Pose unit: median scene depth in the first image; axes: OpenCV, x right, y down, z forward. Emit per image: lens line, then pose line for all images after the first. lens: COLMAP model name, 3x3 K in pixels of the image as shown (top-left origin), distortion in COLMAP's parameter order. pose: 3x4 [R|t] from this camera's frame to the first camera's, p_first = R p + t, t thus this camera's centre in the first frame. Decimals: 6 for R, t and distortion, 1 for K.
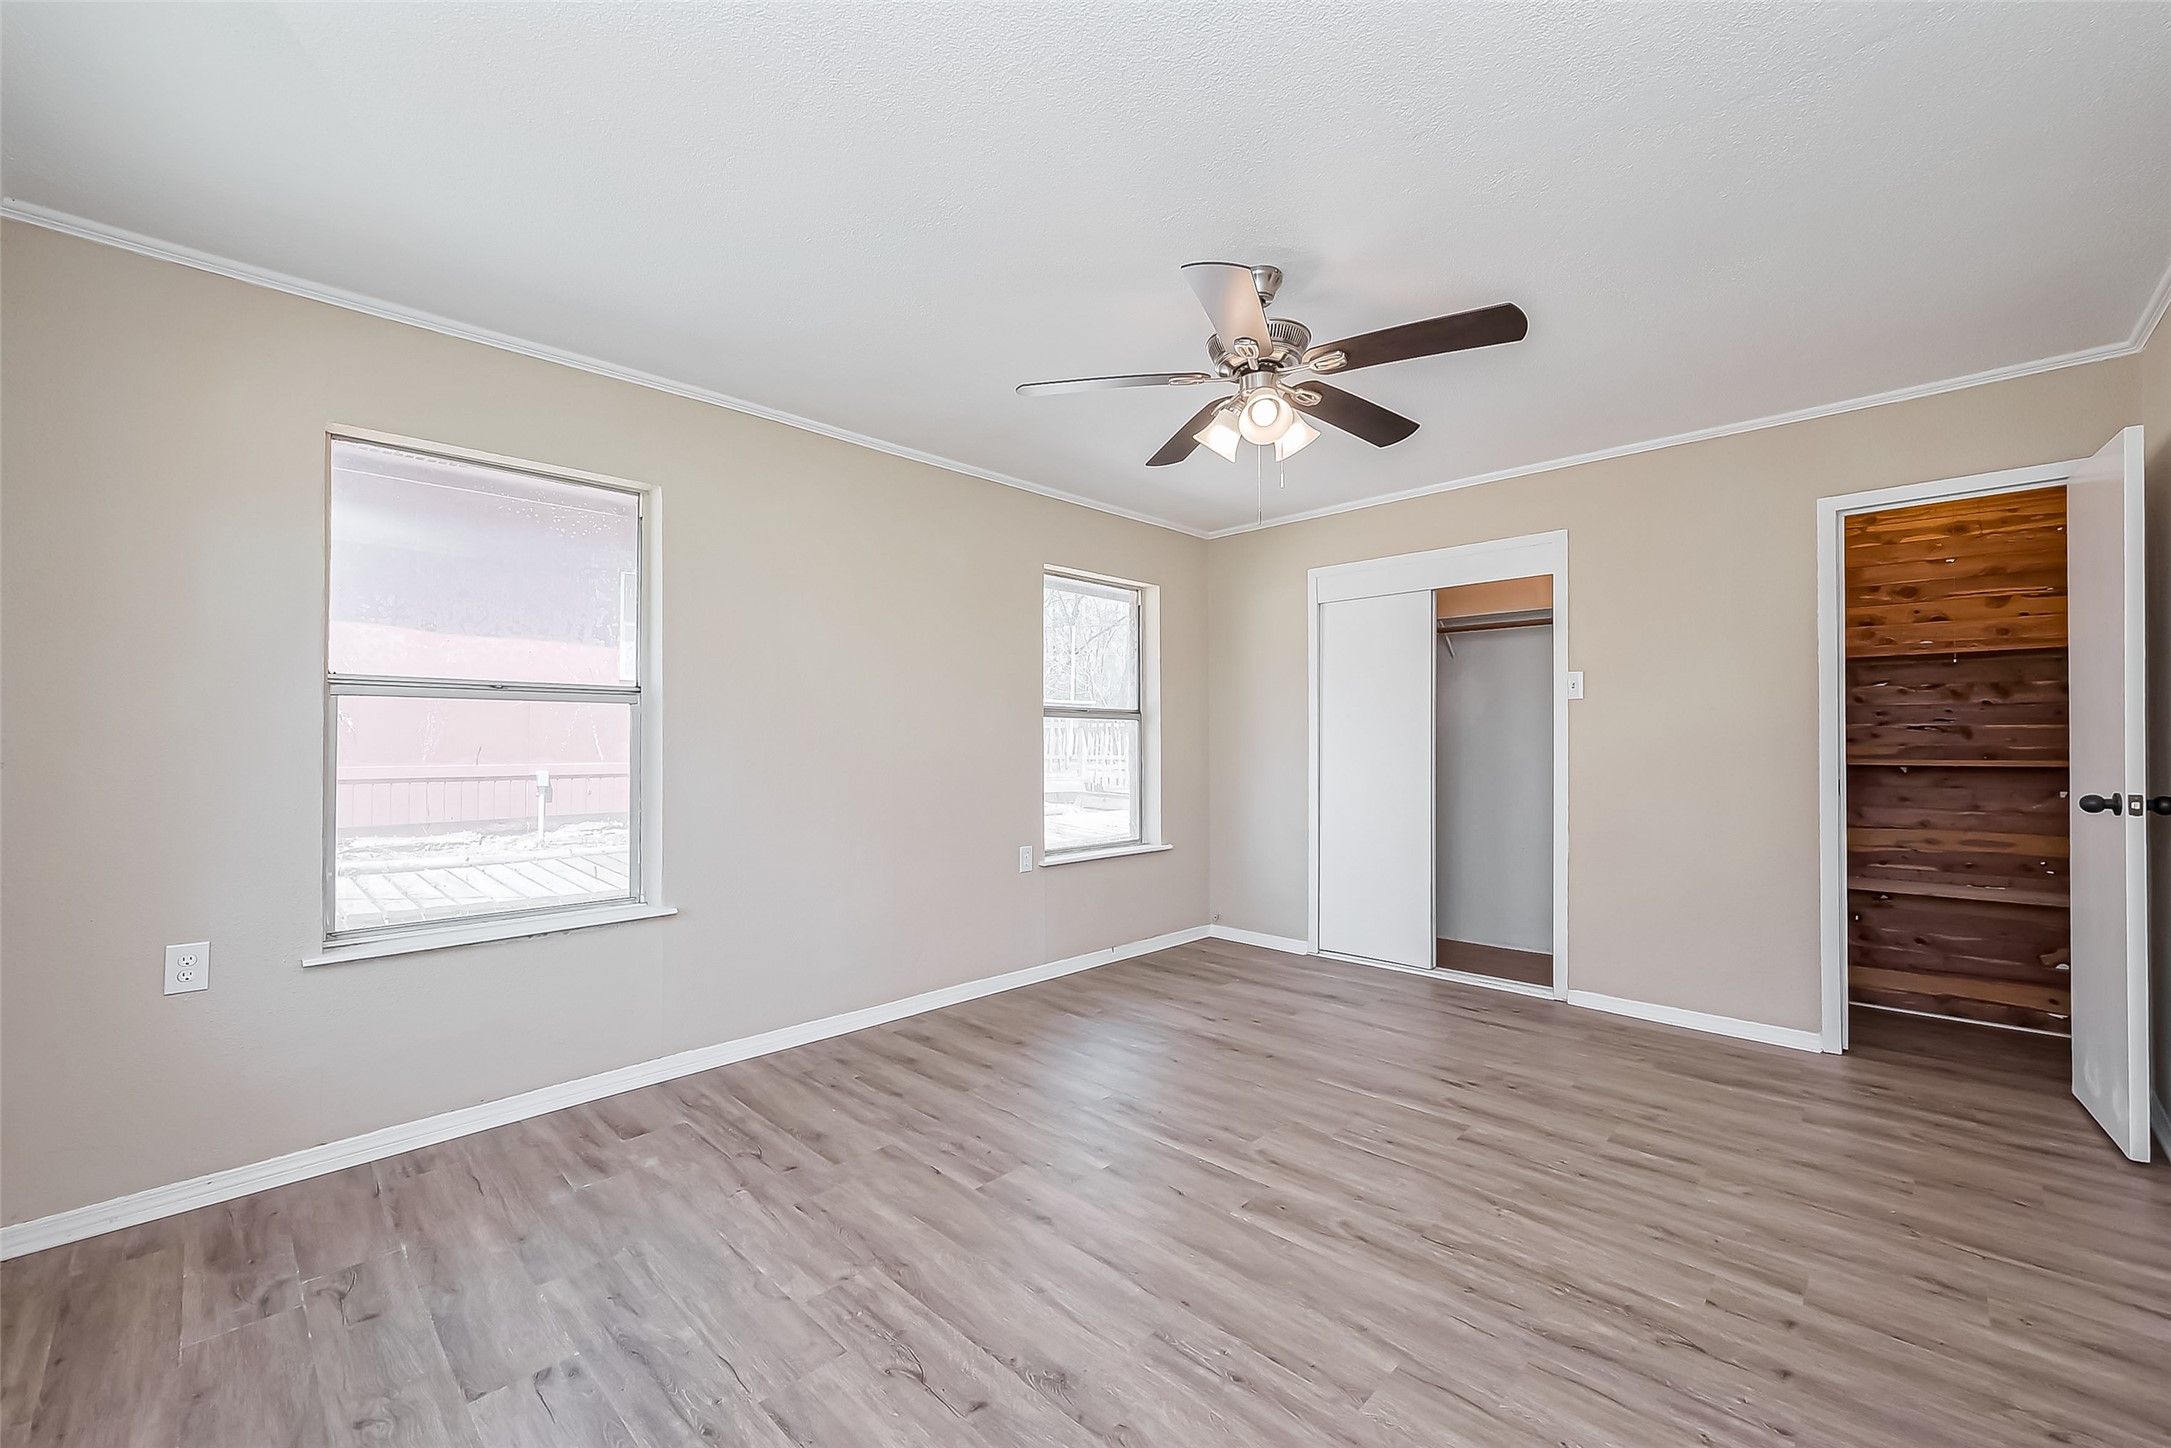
lens RADIAL K [[873.7, 0, 1079.4], [0, 873.7, 737.2], [0, 0, 1]] dist [0.002145, -0.000069]
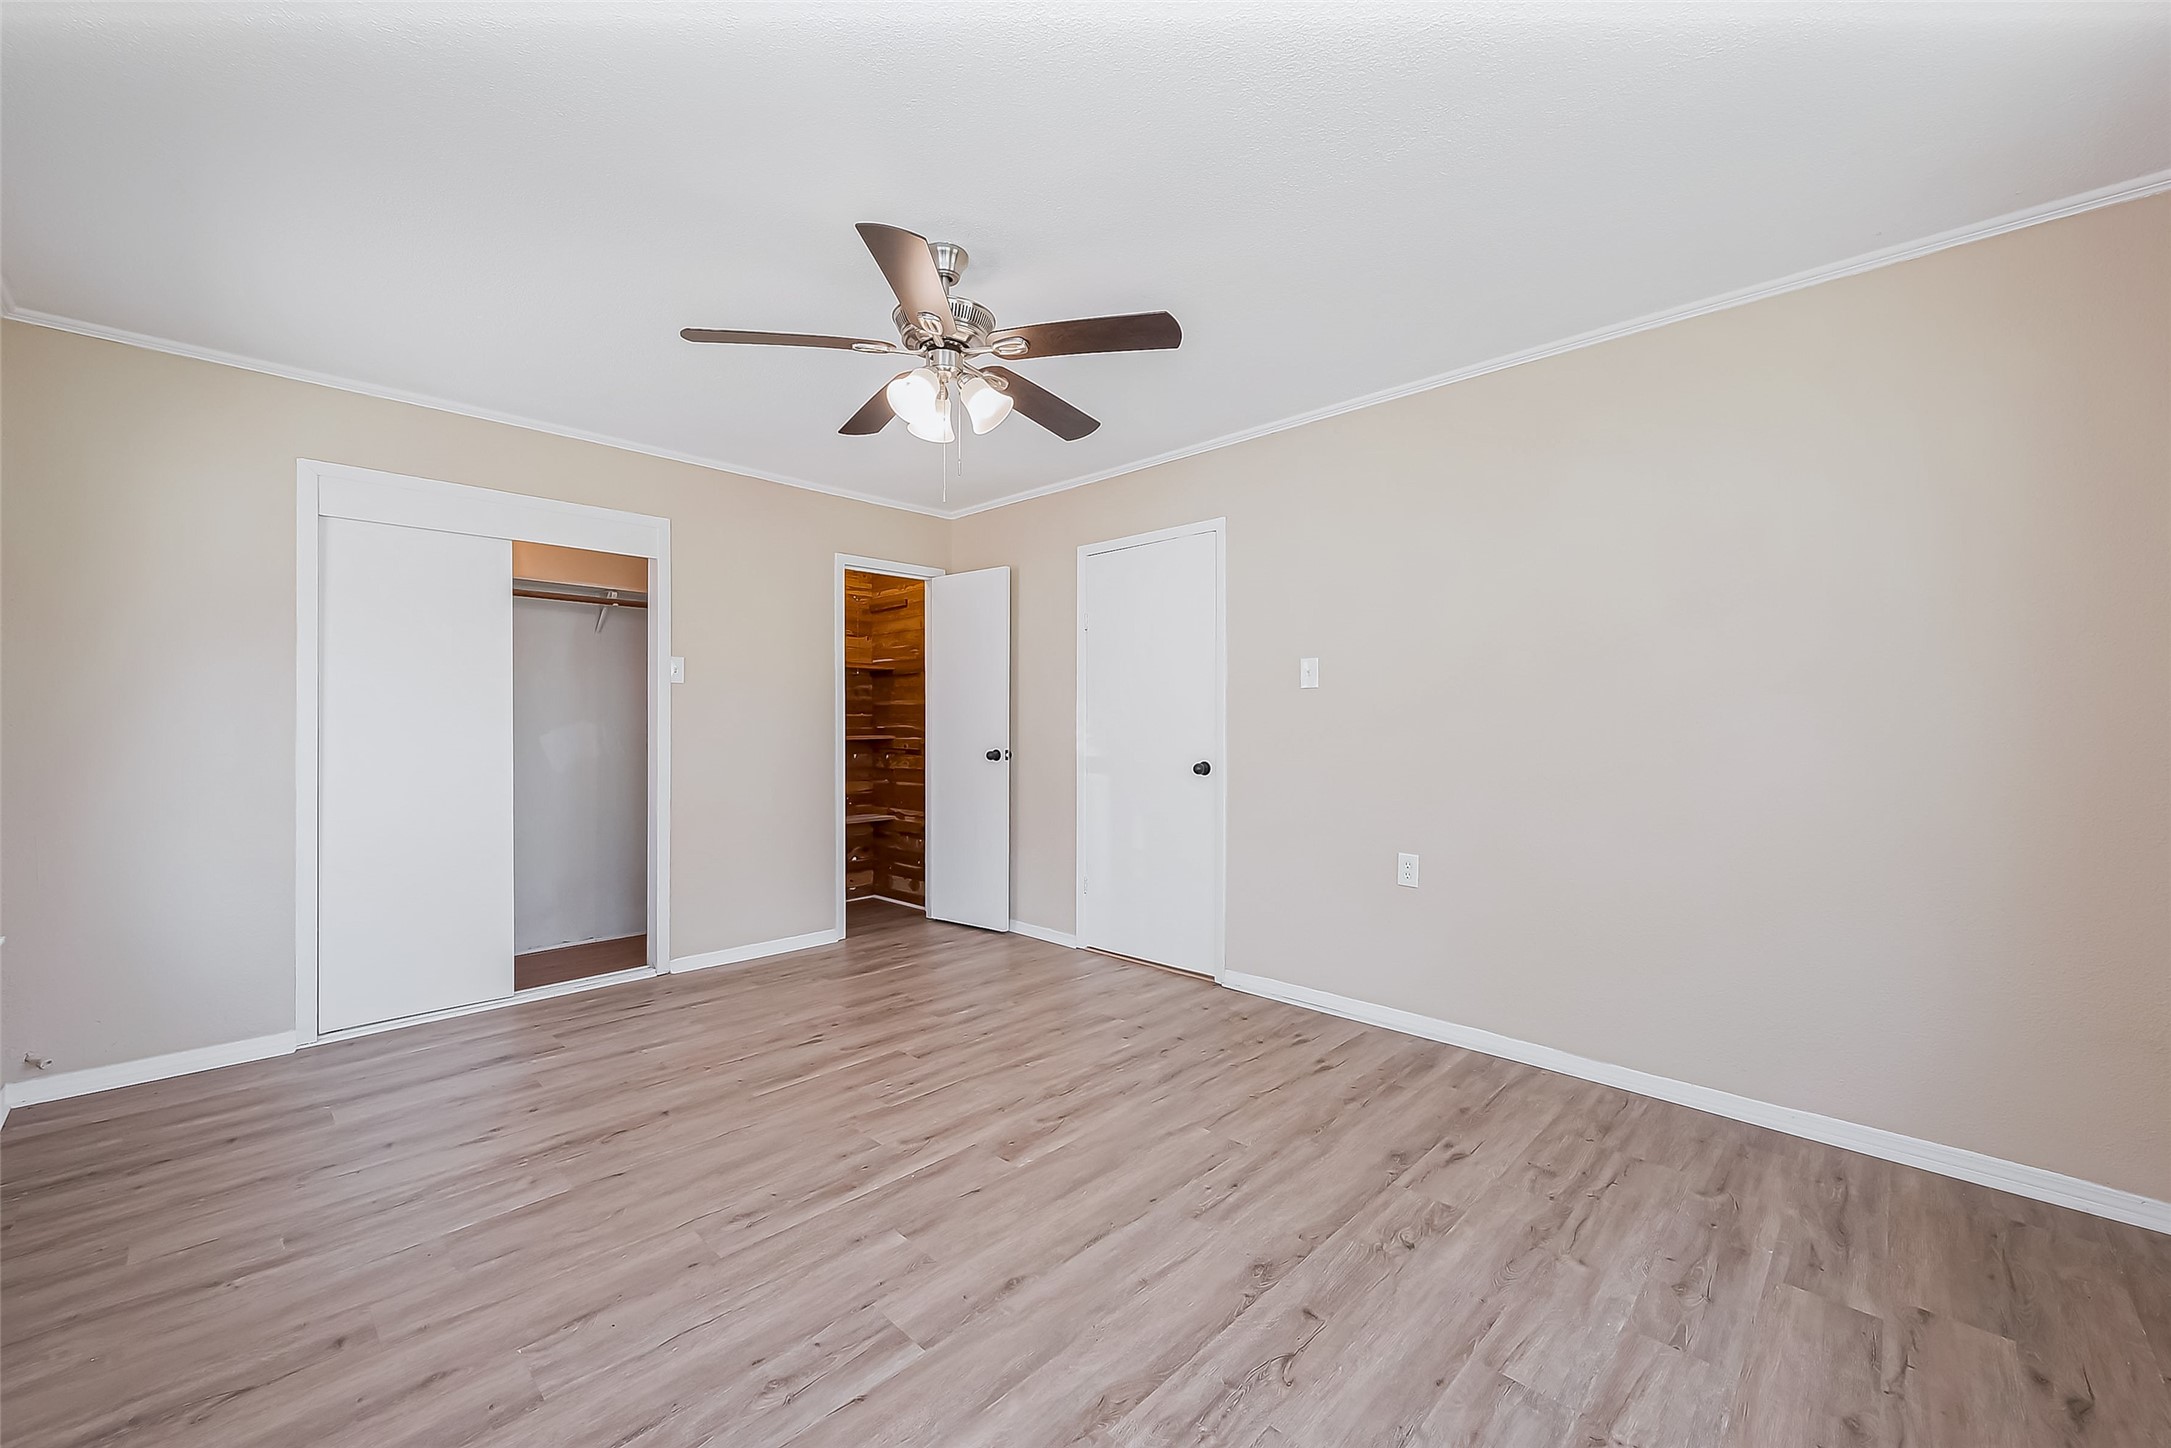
lens RADIAL K [[873.7, 0, 1079.3], [0, 873.7, 719.9], [0, 0, 1]] dist [0.002145, -0.000069]
pose [[-0.018775, 0.009800, 0.999776, -0.719890], [-0.003881, 0.999944, -0.009875, 0.013641], [-0.999816, -0.004066, -0.018736, 0.771978]]
